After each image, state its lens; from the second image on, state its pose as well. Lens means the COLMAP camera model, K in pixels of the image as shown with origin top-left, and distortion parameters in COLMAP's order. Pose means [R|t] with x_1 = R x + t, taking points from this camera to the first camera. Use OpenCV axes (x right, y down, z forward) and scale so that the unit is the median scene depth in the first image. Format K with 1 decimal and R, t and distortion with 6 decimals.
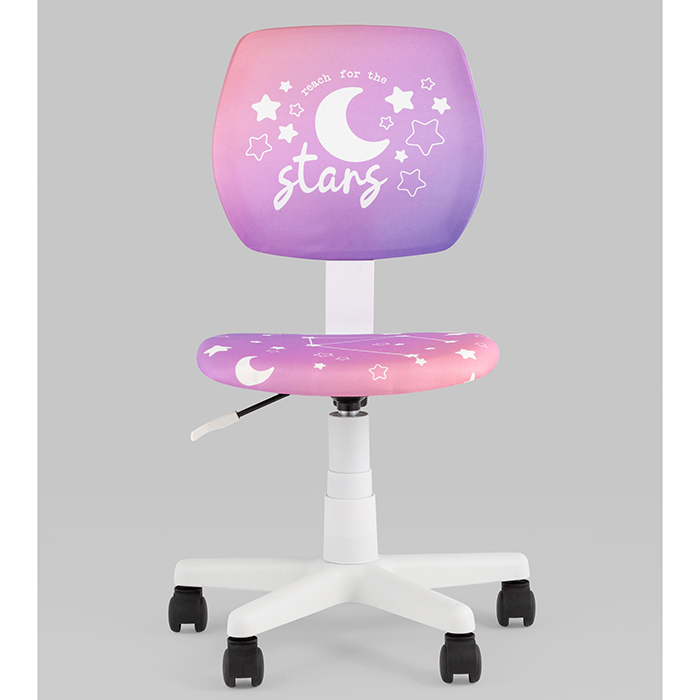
lens RADIAL K [[2536.0, 0, 350.0], [0, 2536.0, 350.0], [0, 0, 1]] dist [-0.234656, -0.430848]
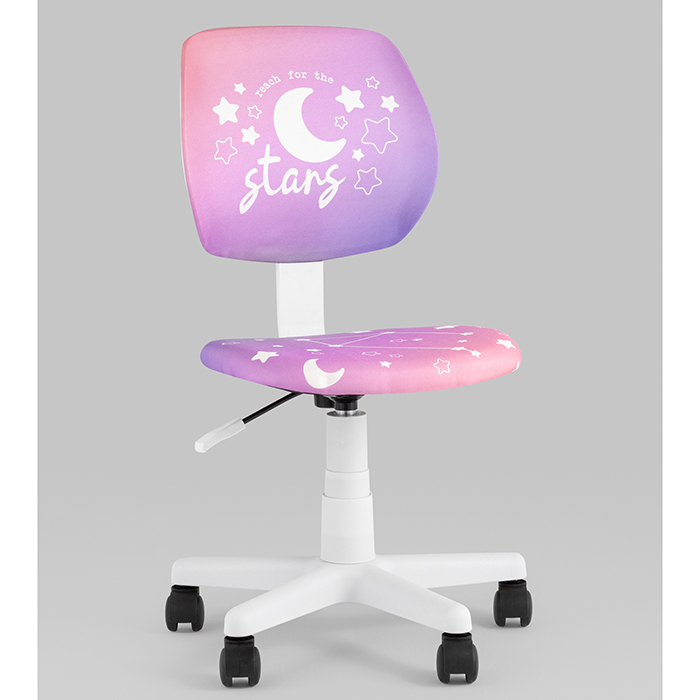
lens RADIAL K [[2536.0, 0, 350.0], [0, 2536.0, 350.0], [0, 0, 1]] dist [-0.234656, -0.430848]
pose [[0.922807, -0.061507, 0.380322, -0.369153], [0.064193, 0.997922, 0.005630, -0.005214], [-0.379878, 0.019219, 0.924837, 0.073493]]
